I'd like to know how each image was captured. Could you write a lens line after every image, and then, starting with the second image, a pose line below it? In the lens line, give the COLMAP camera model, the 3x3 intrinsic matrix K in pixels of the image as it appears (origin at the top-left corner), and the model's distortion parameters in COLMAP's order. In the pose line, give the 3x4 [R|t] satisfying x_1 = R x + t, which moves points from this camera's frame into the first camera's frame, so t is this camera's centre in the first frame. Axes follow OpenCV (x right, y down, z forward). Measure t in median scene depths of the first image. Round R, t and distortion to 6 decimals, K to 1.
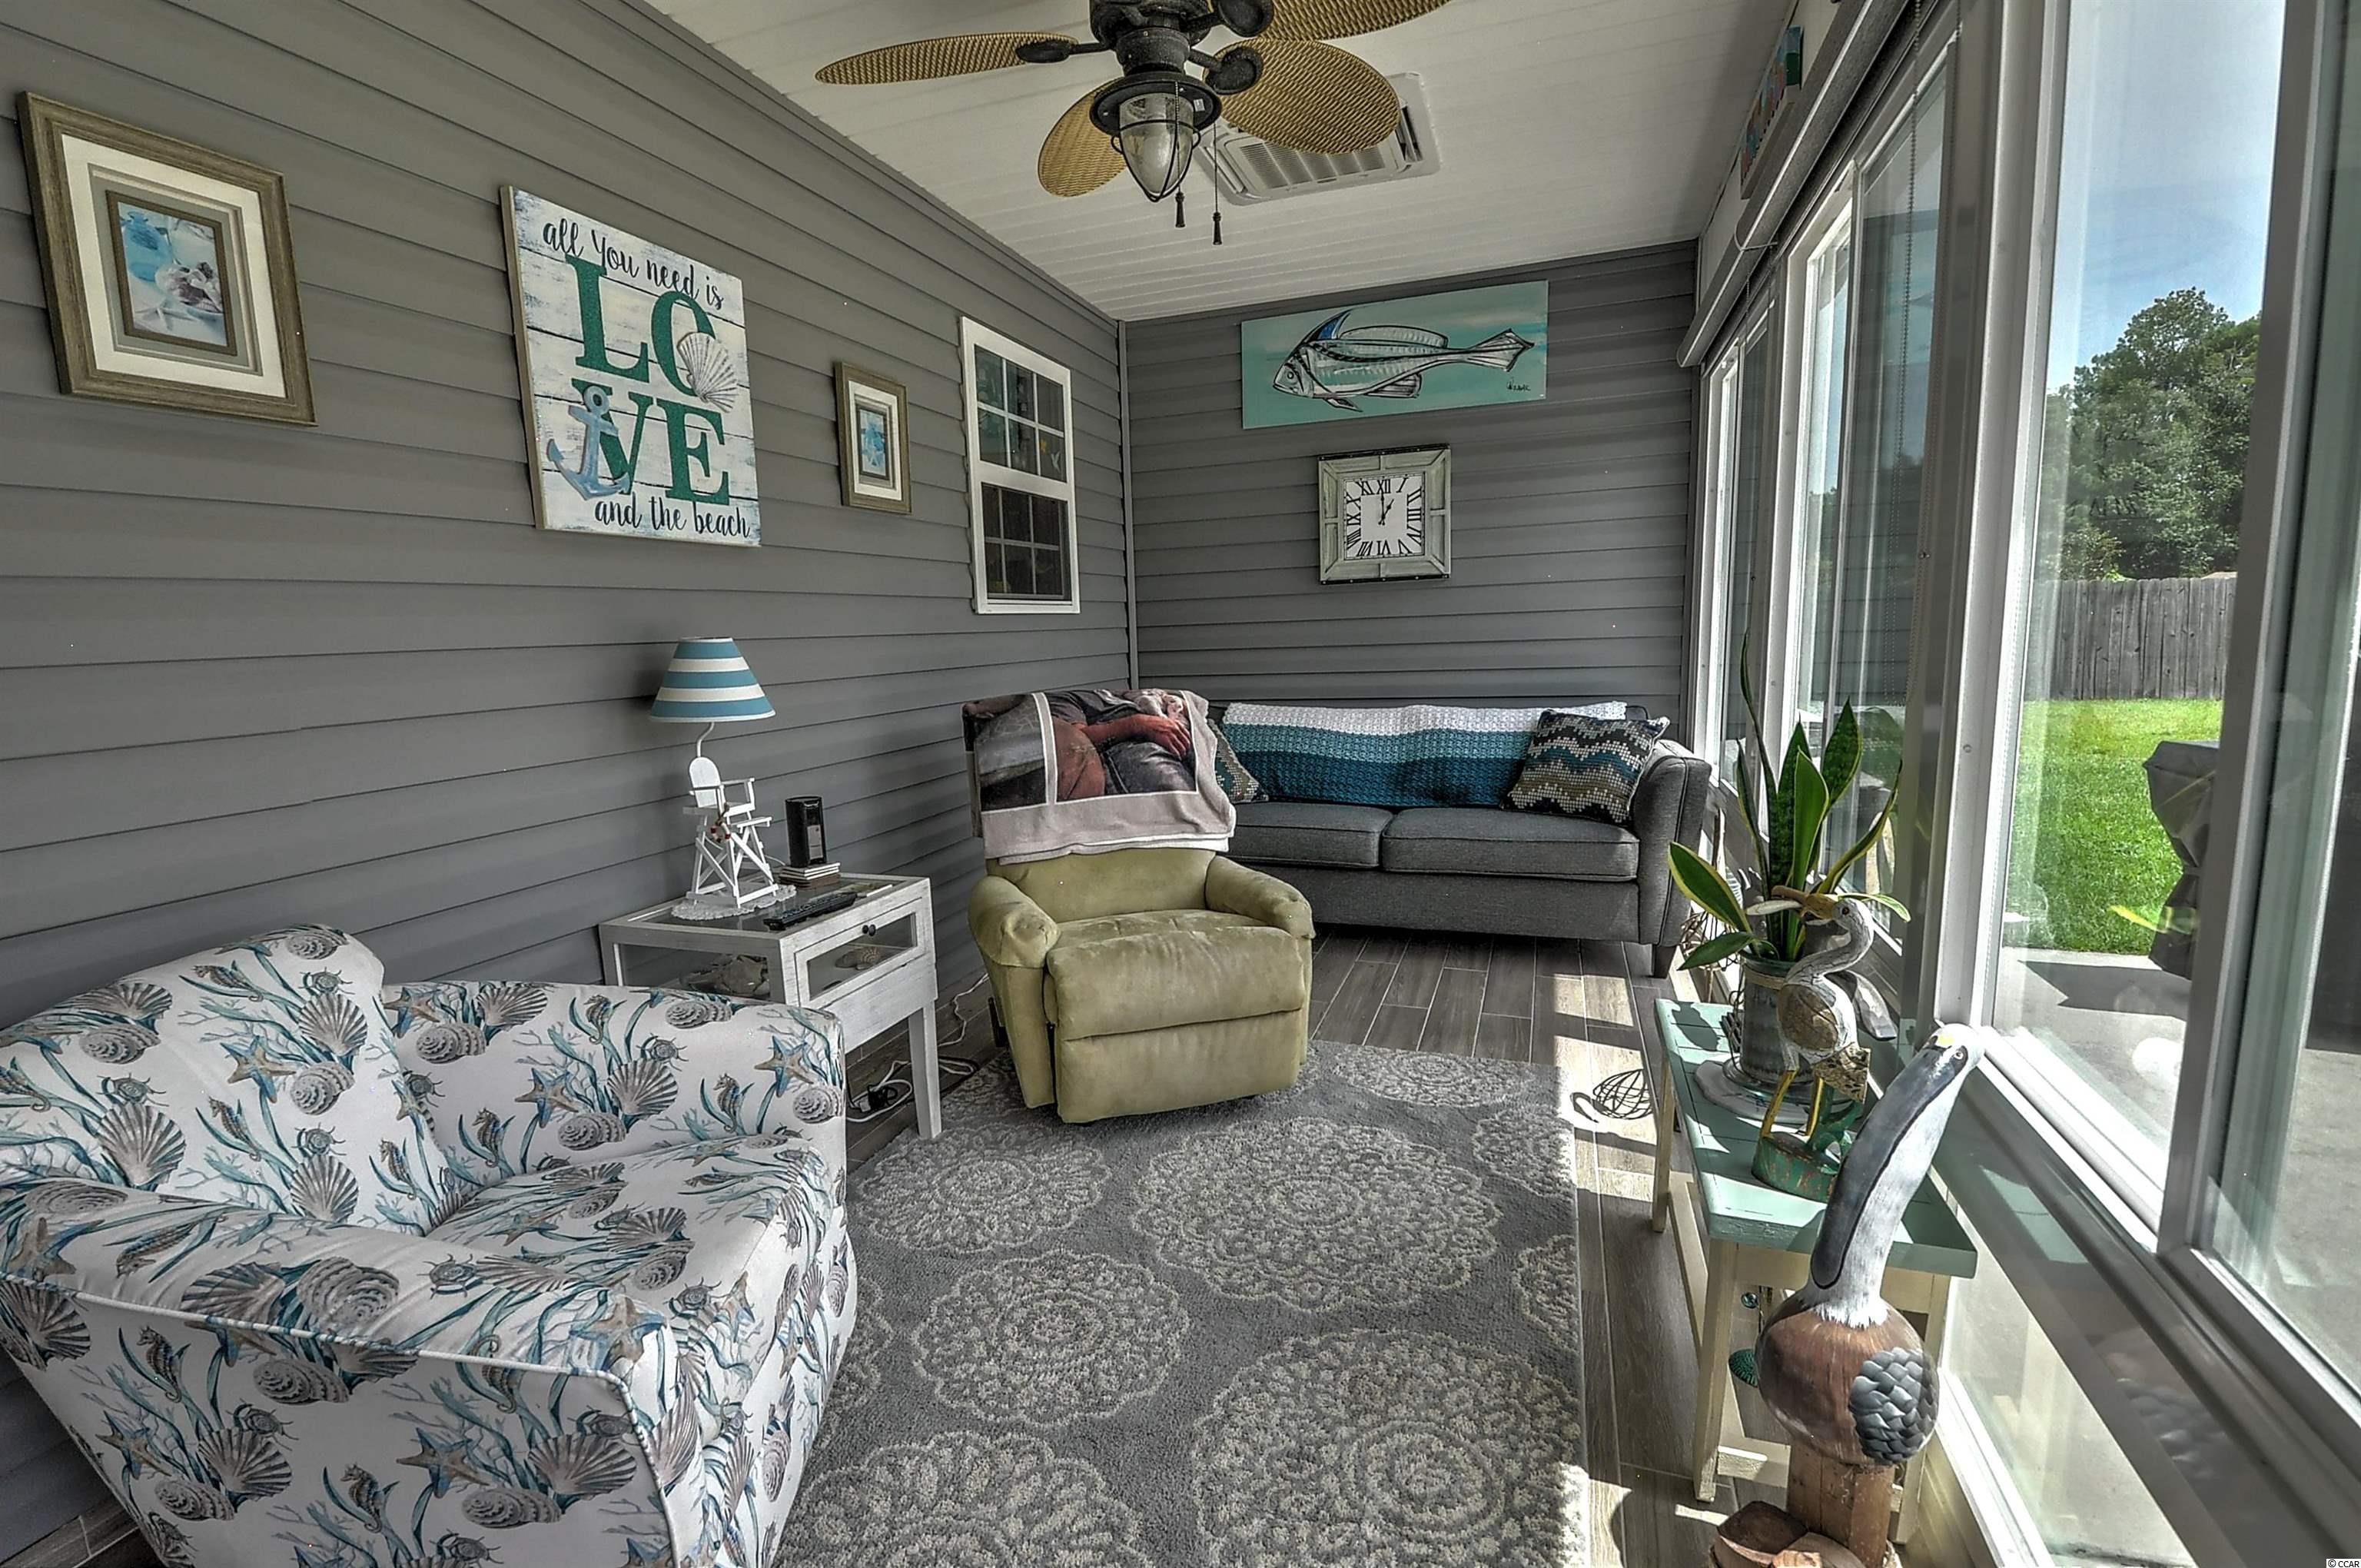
lens RADIAL K [[1098.9, 0, 1153.8], [0, 1098.9, 789.9], [0, 0, 1]] dist [0.026396, -0.030774]
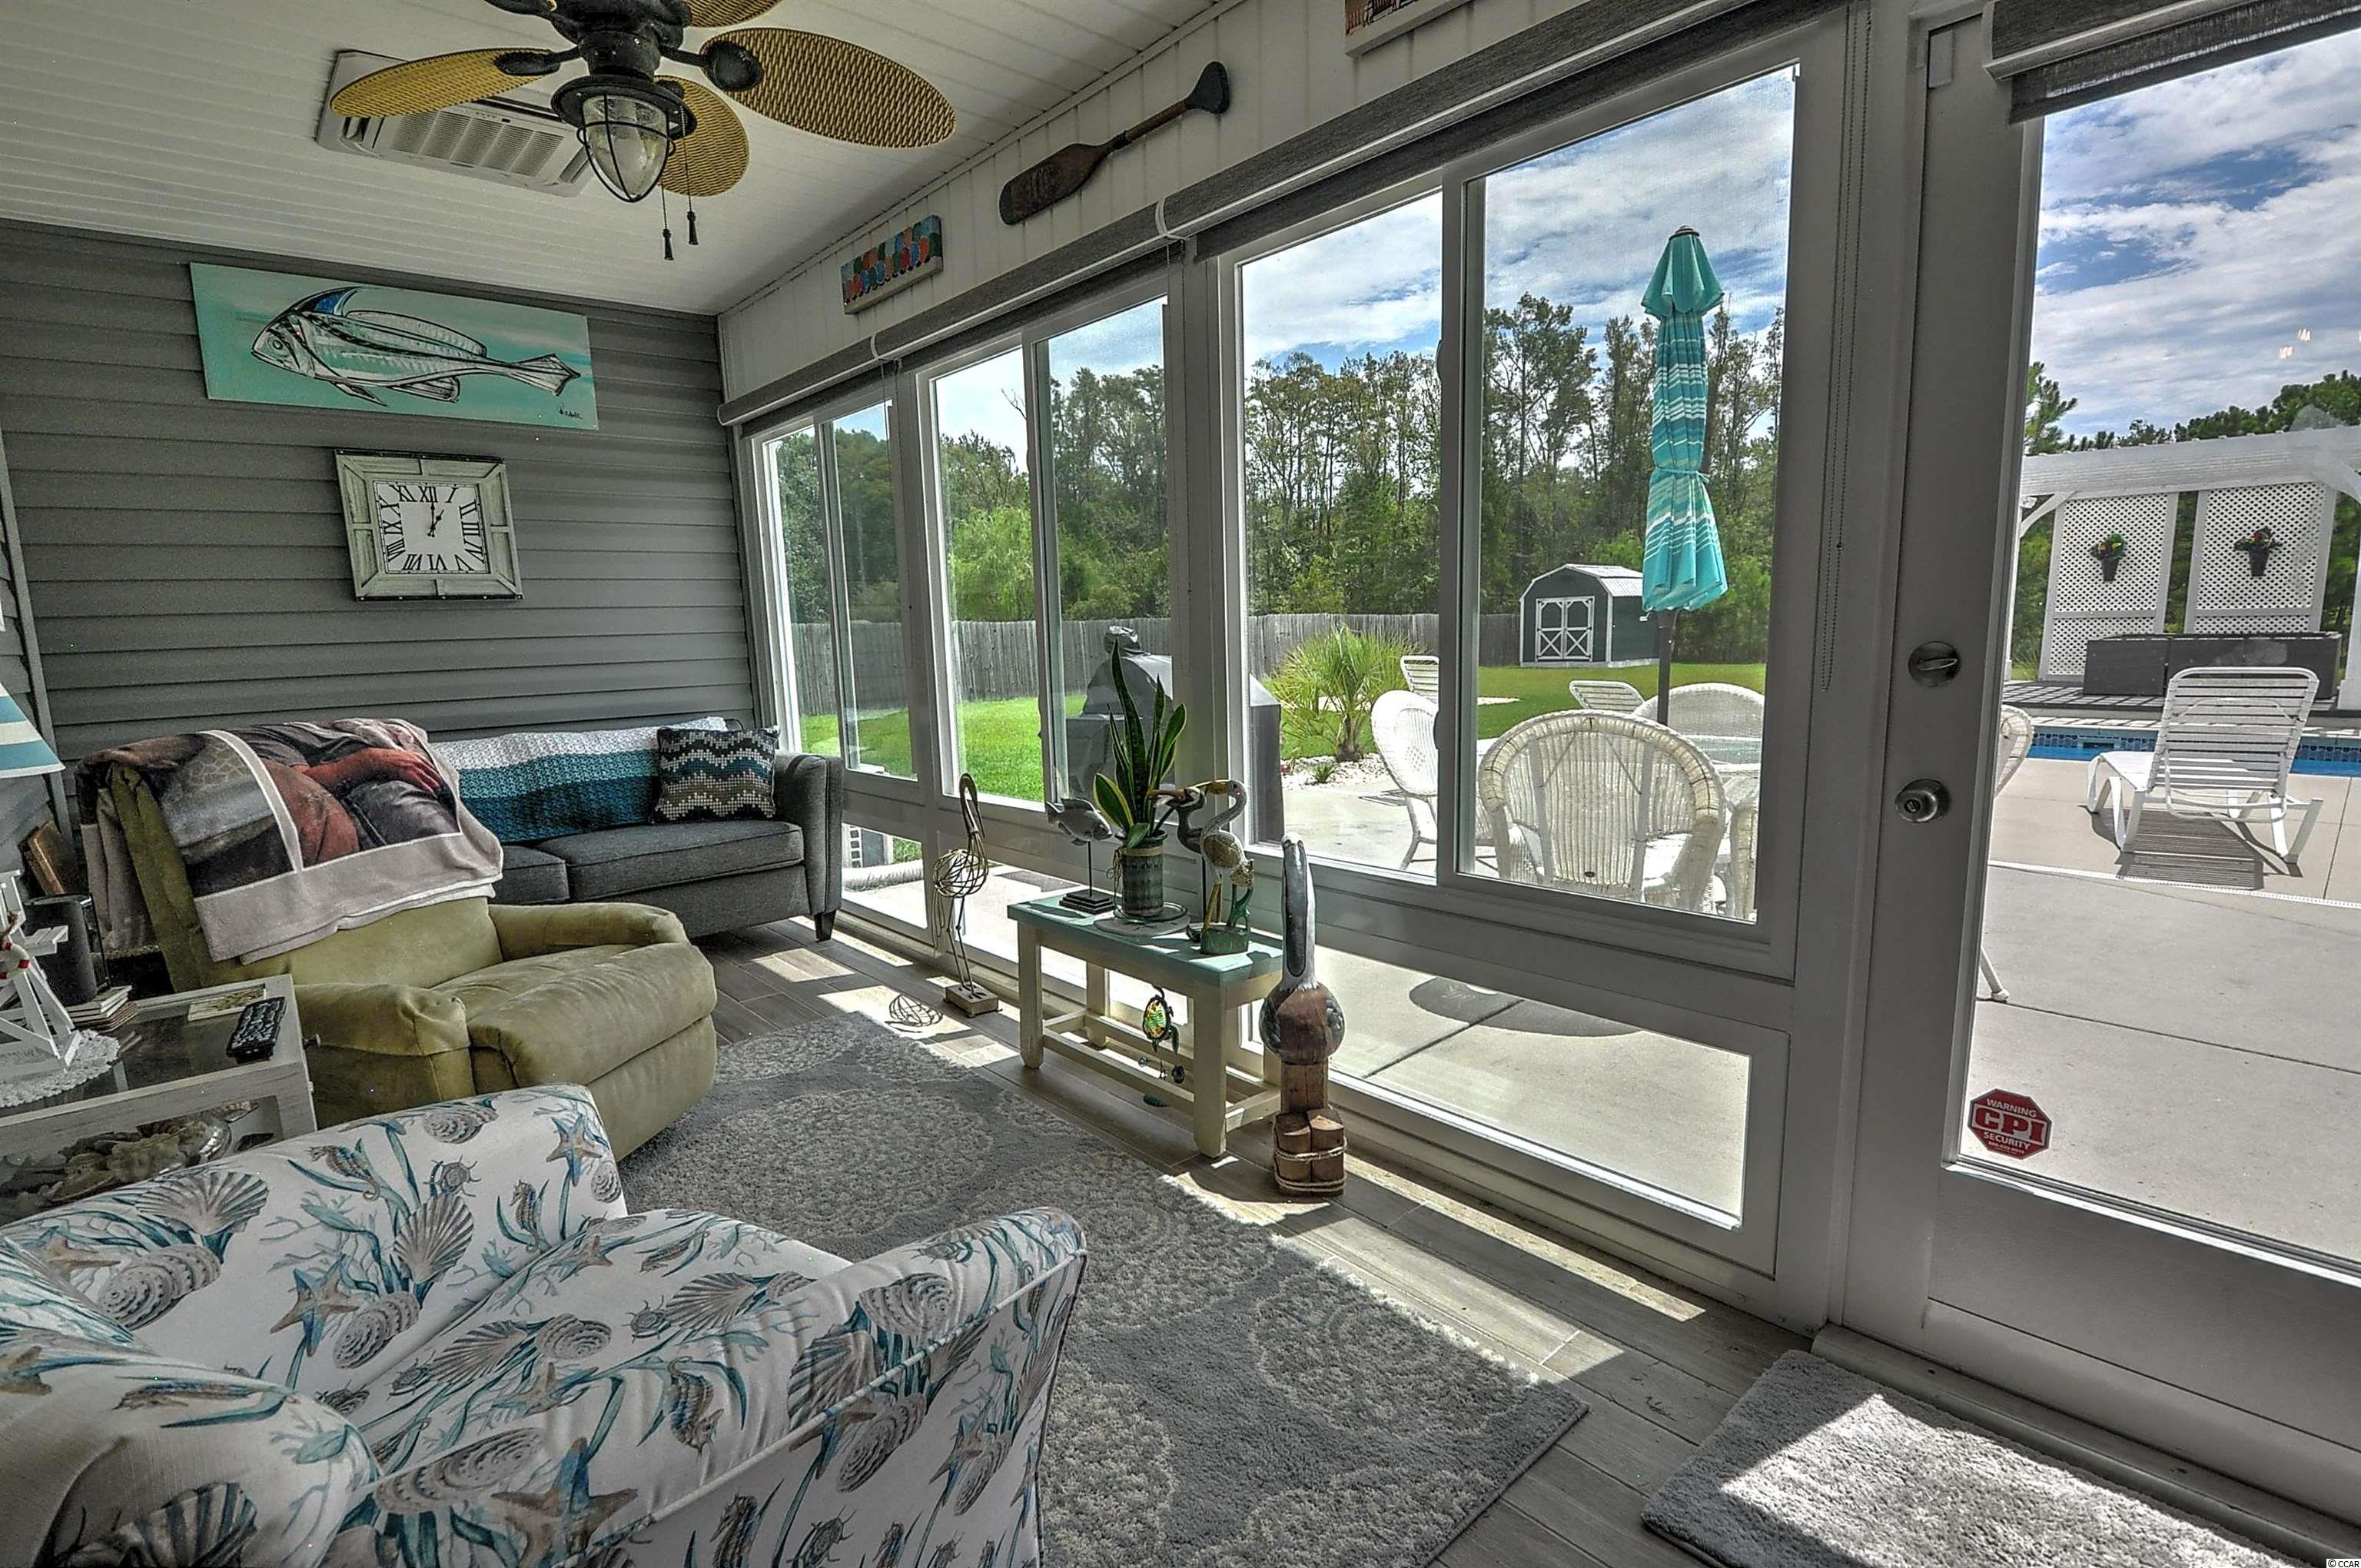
lens RADIAL K [[1098.9, 0, 1153.8], [0, 1098.9, 789.9], [0, 0, 1]] dist [0.026396, -0.030774]
pose [[0.479121, -0.110236, 0.870799, -0.379800], [0.142707, 0.988666, 0.046639, 0.004808], [-0.866070, 0.101924, 0.489422, 0.090549]]
